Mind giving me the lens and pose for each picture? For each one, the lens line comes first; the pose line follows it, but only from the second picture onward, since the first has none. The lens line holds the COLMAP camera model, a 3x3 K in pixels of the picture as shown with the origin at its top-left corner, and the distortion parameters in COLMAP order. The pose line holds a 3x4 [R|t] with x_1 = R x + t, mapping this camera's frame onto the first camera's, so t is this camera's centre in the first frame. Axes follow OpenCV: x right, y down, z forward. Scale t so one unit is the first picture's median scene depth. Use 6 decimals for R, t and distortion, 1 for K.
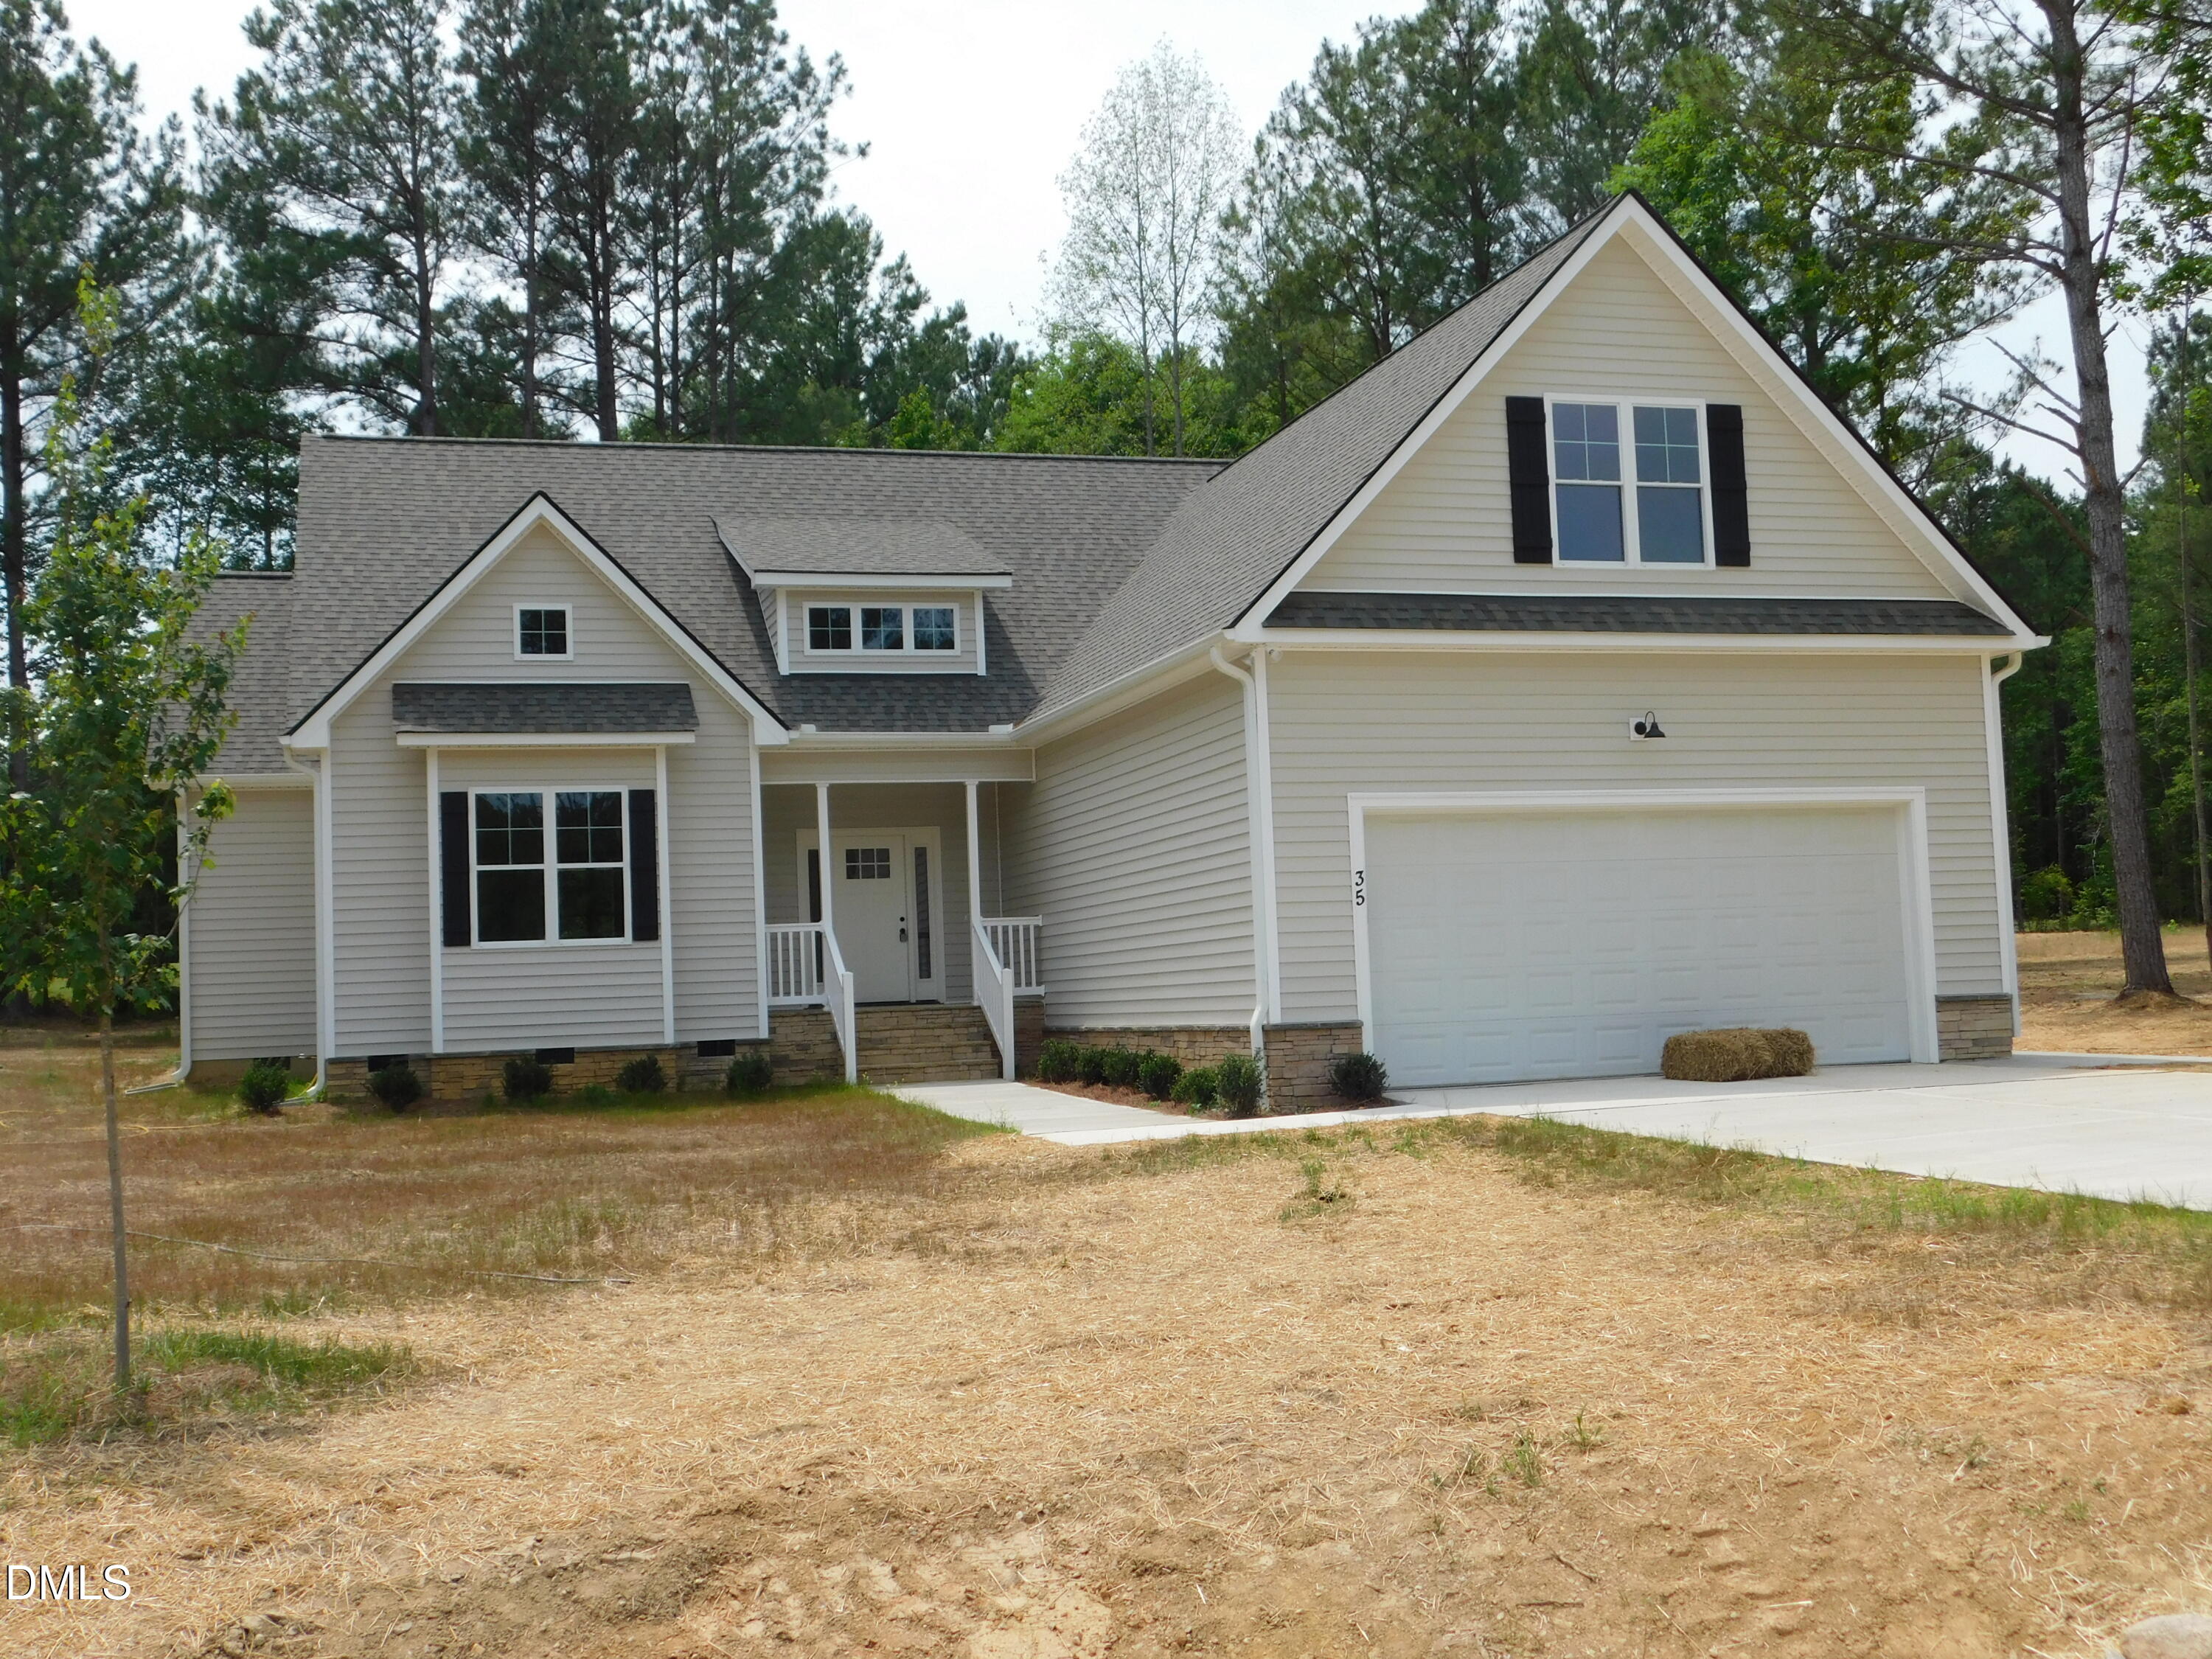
lens RADIAL K [[2430.1, 0, 1098.6], [0, 2430.1, 823.9], [0, 0, 1]] dist [0.015398, 0.000000]
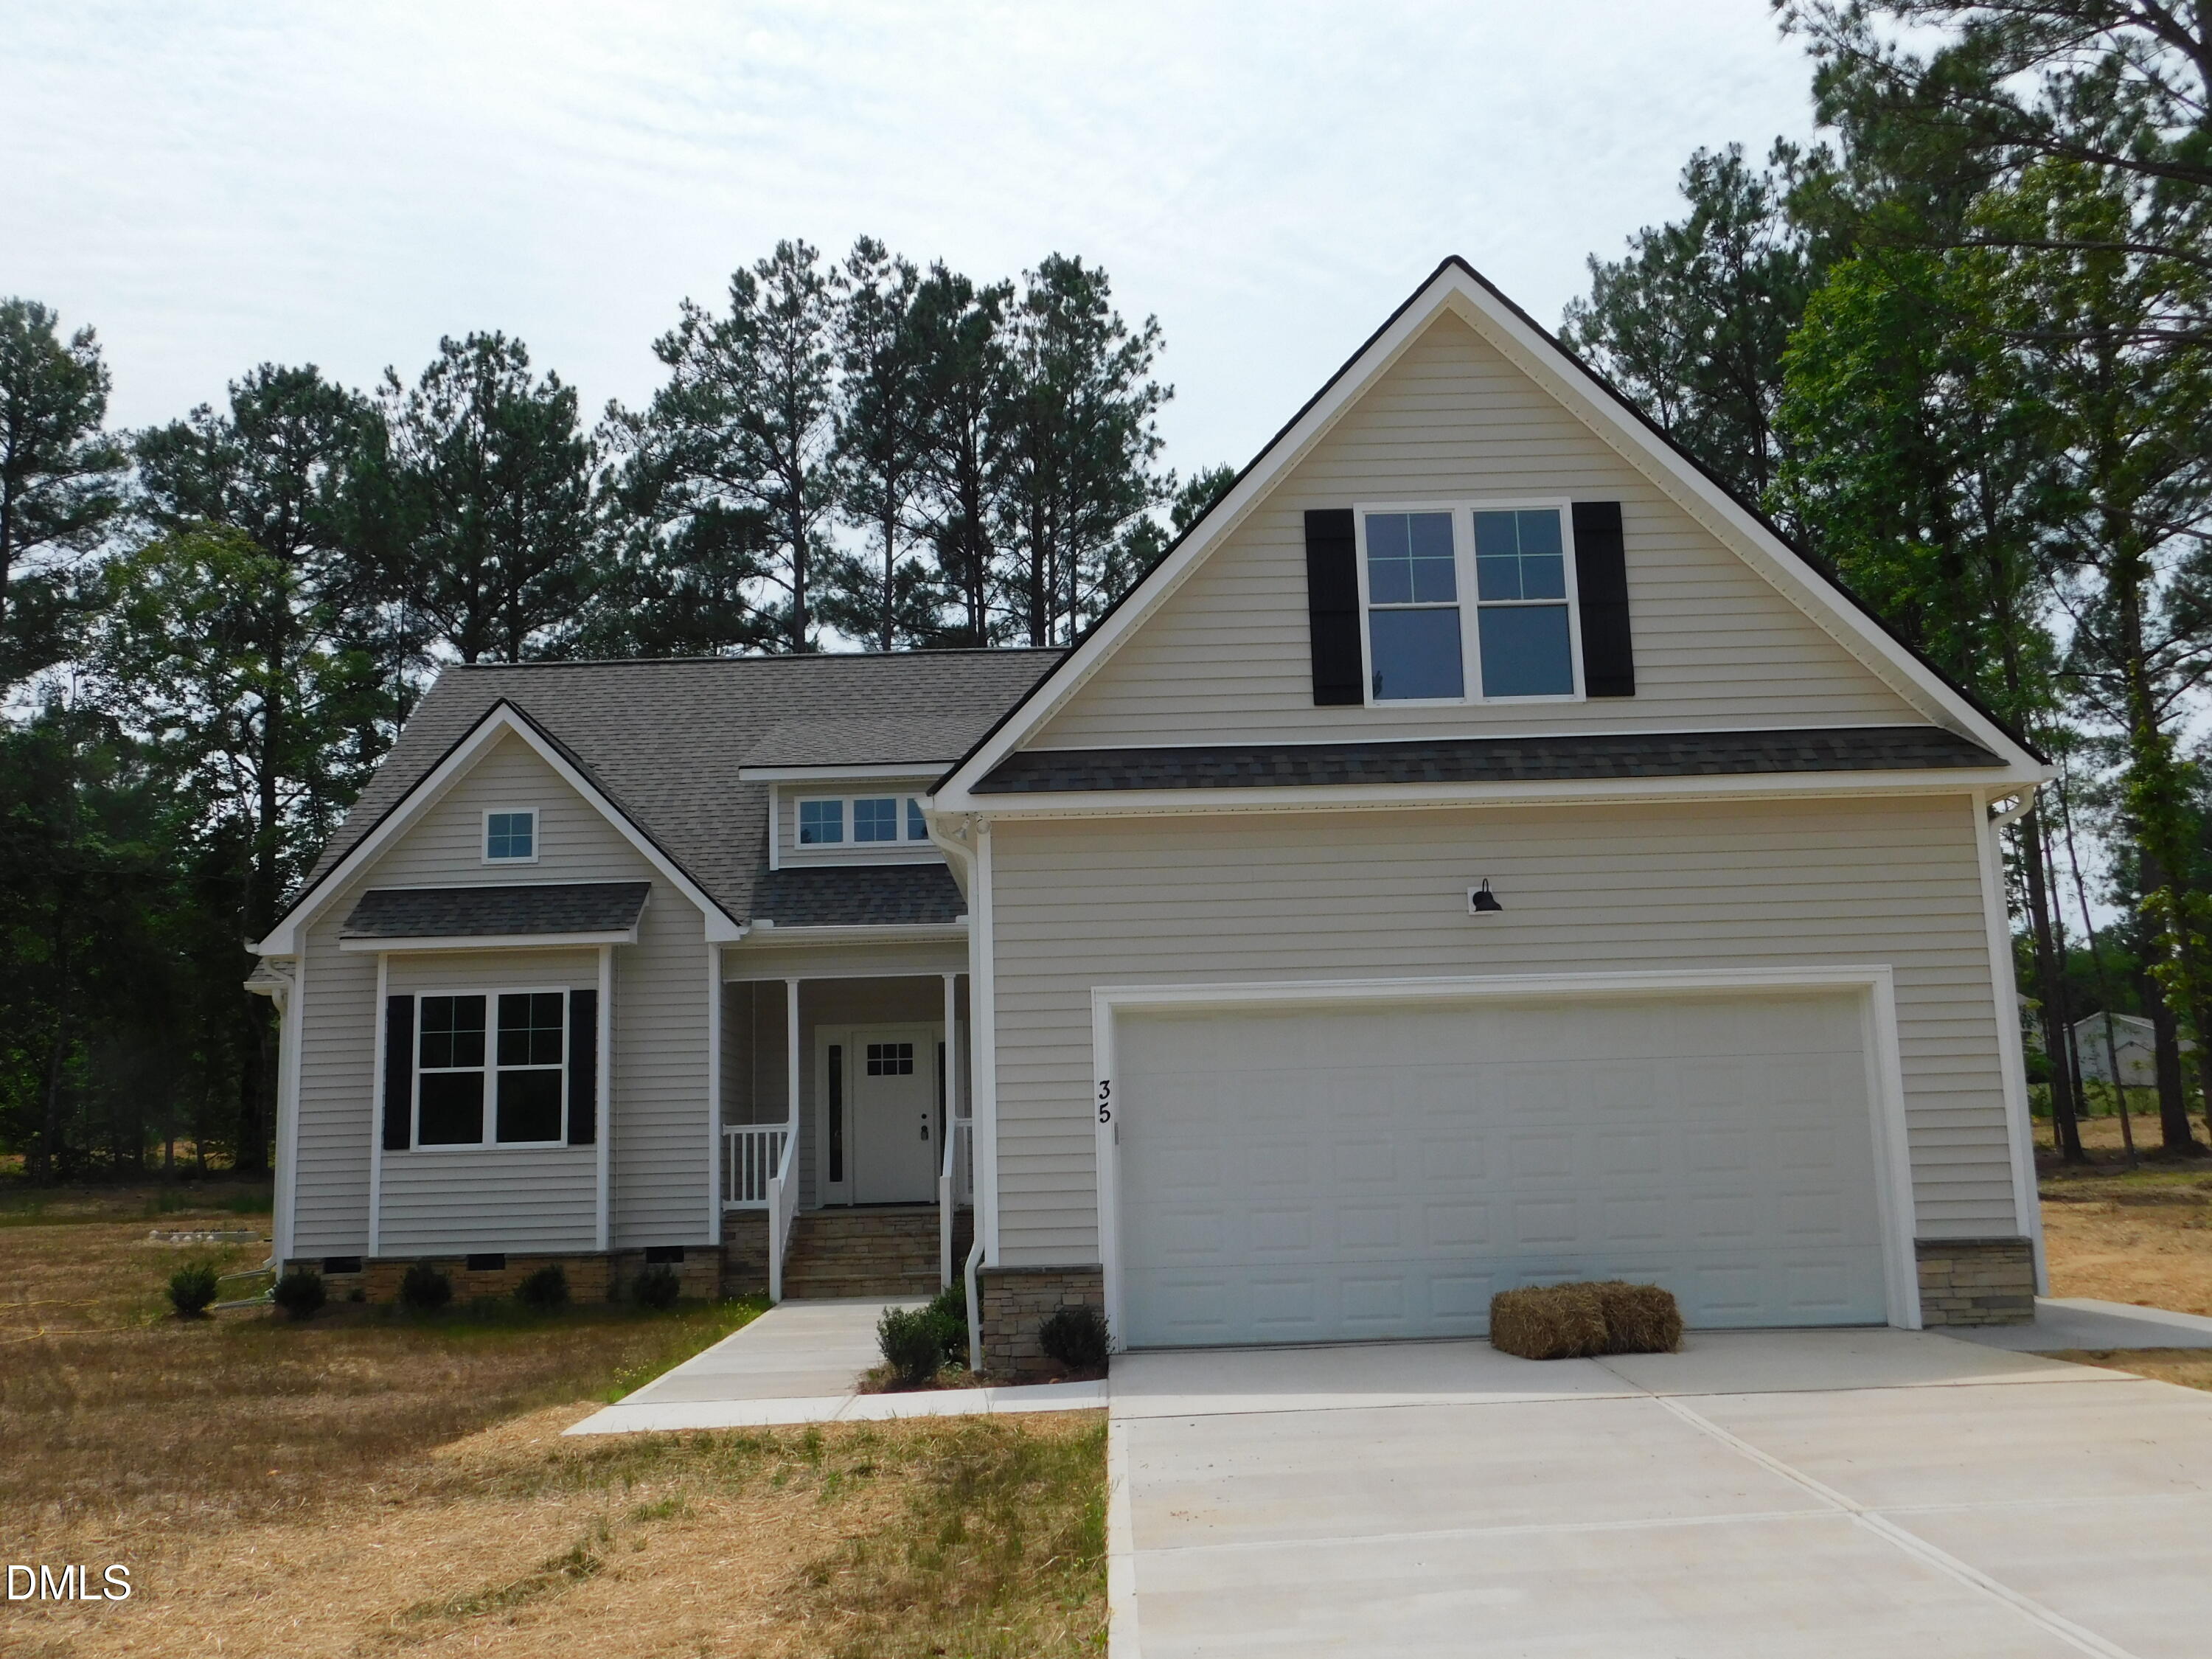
lens RADIAL K [[1999.2, 0, 1092.3], [0, 1999.2, 826.7], [0, 0, 1]] dist [0.001370, 0.019473]
pose [[0.956549, -0.038988, -0.288952, 0.253925], [0.014161, 0.996062, -0.087518, -0.006163], [0.291226, 0.079624, 0.953335, 0.283374]]
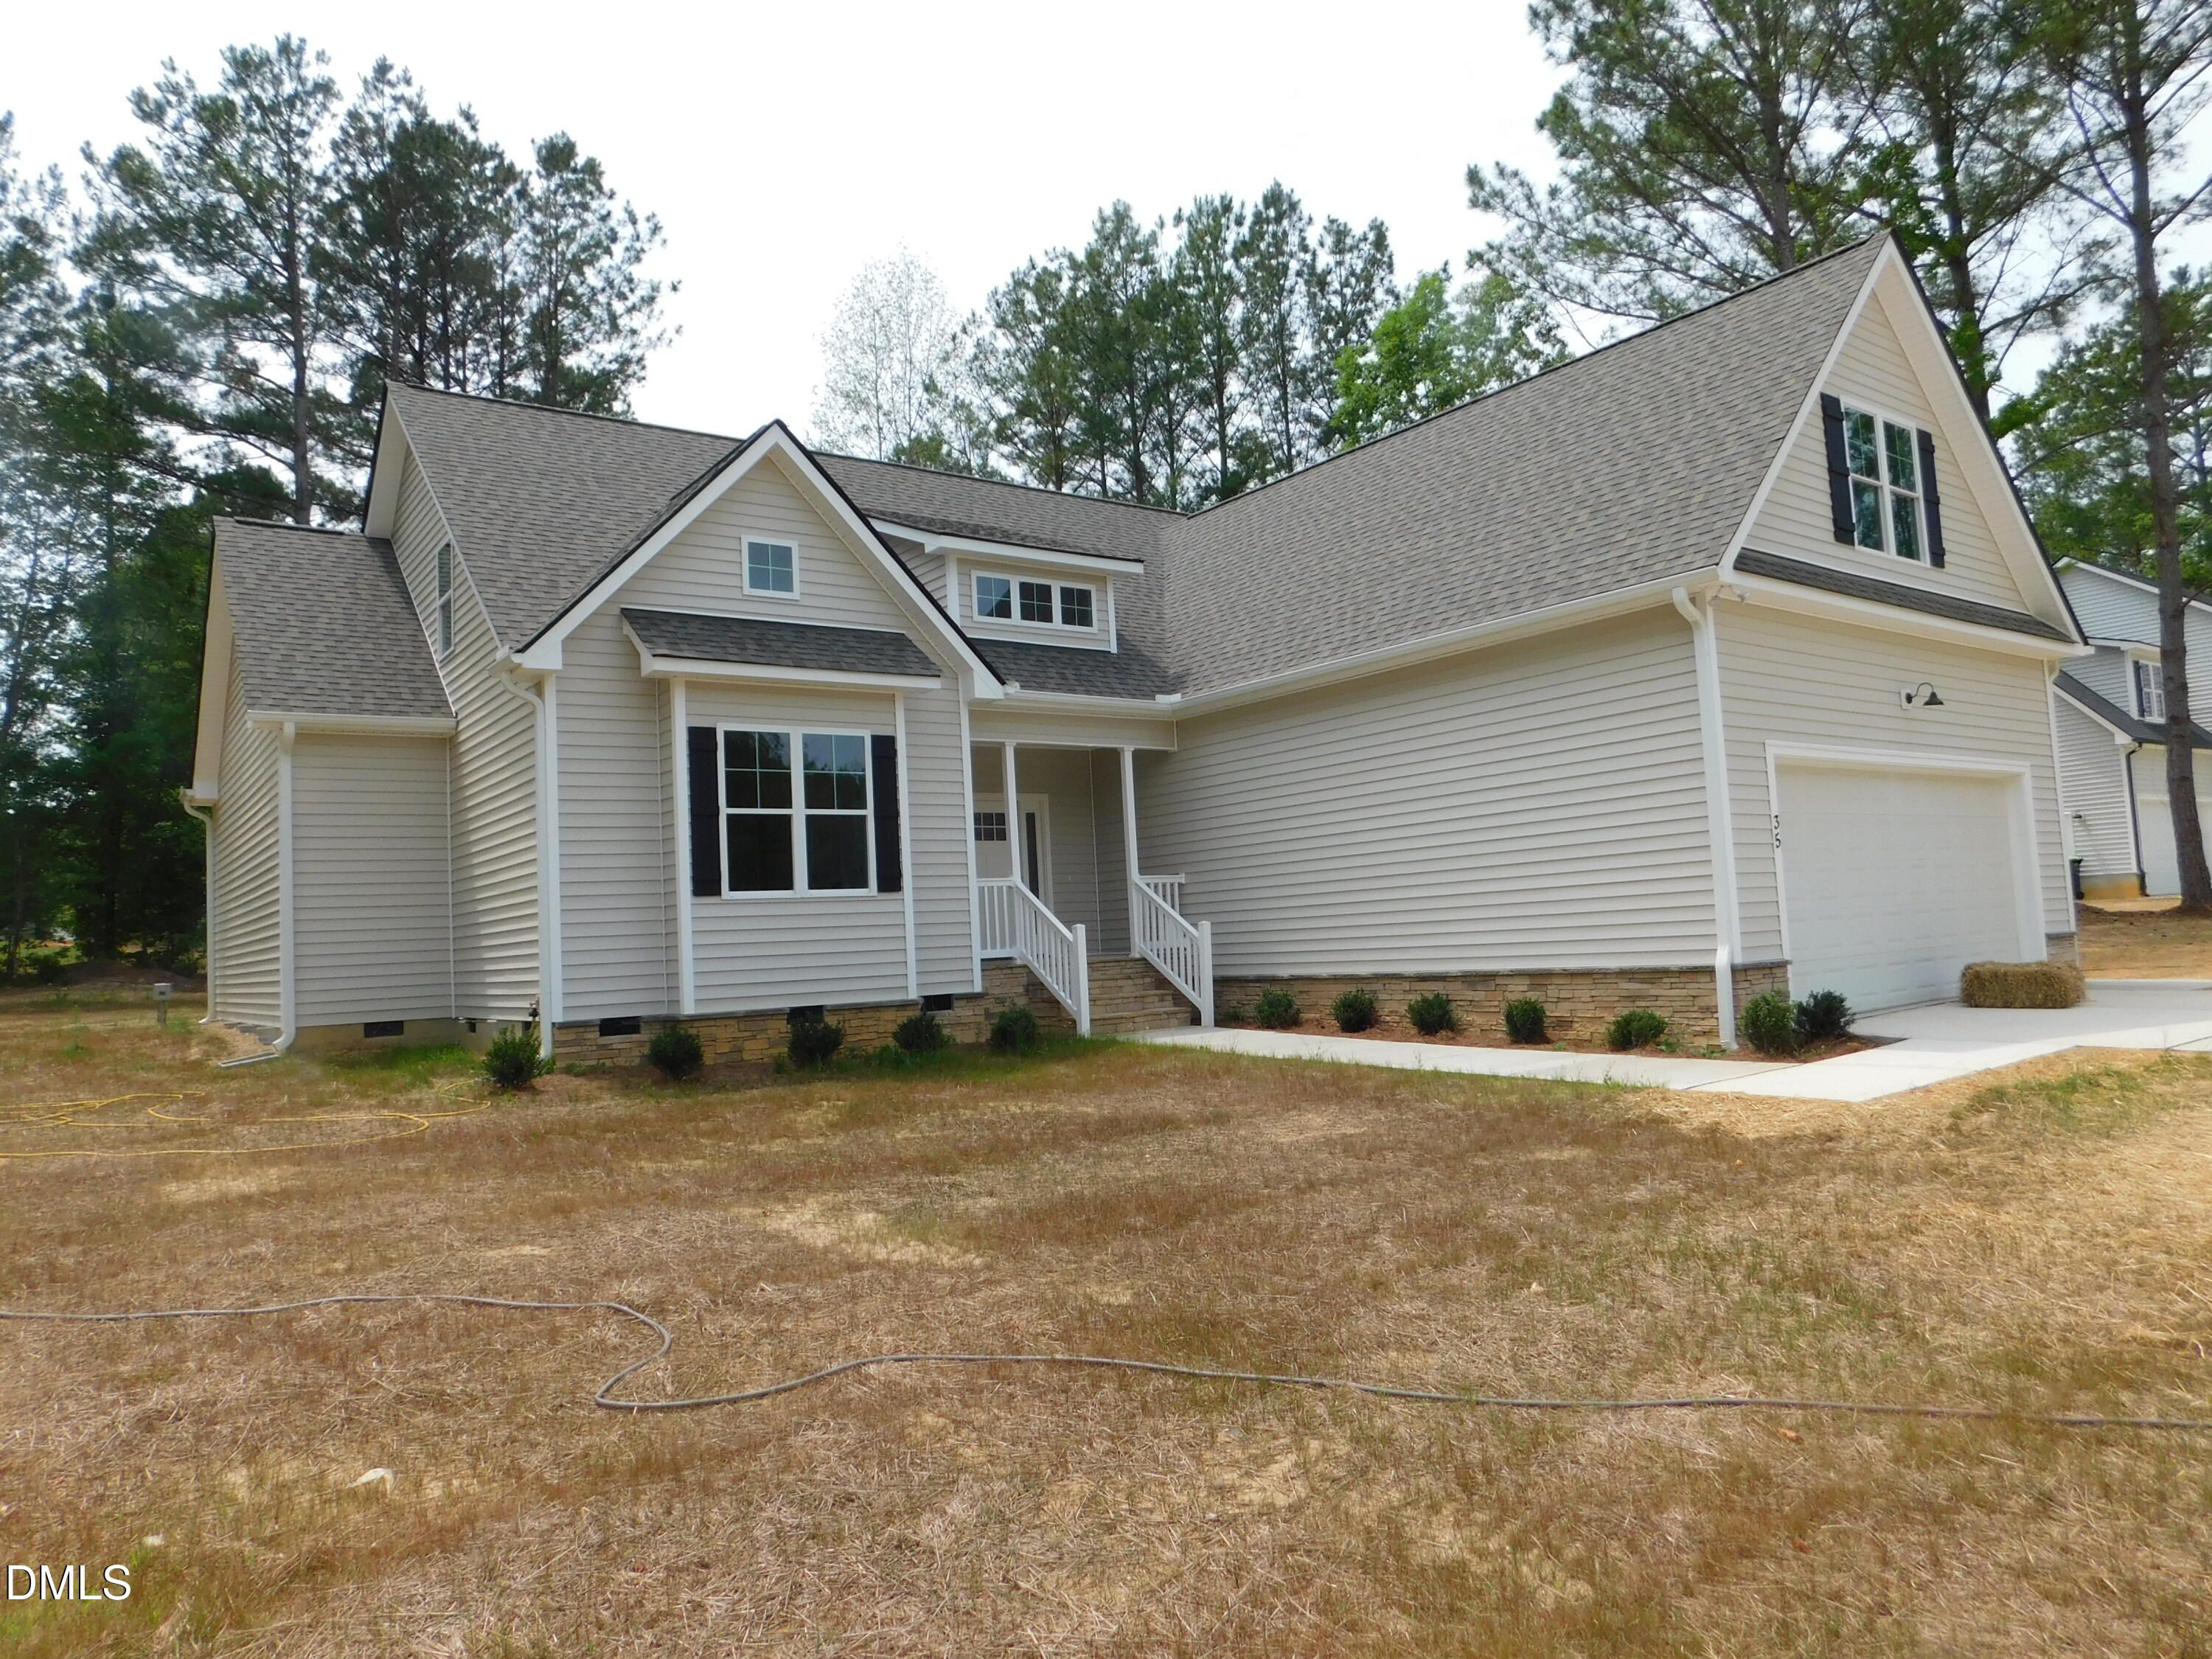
lens RADIAL K [[1496.7, 0, 1094.9], [0, 1496.7, 816.4], [0, 0, 1]] dist [-0.062703, 0.053270]
pose [[0.936916, 0.021459, 0.348897, -0.320970], [-0.012439, 0.999528, -0.028075, 0.034217], [-0.349335, 0.021964, 0.936741, 0.426588]]
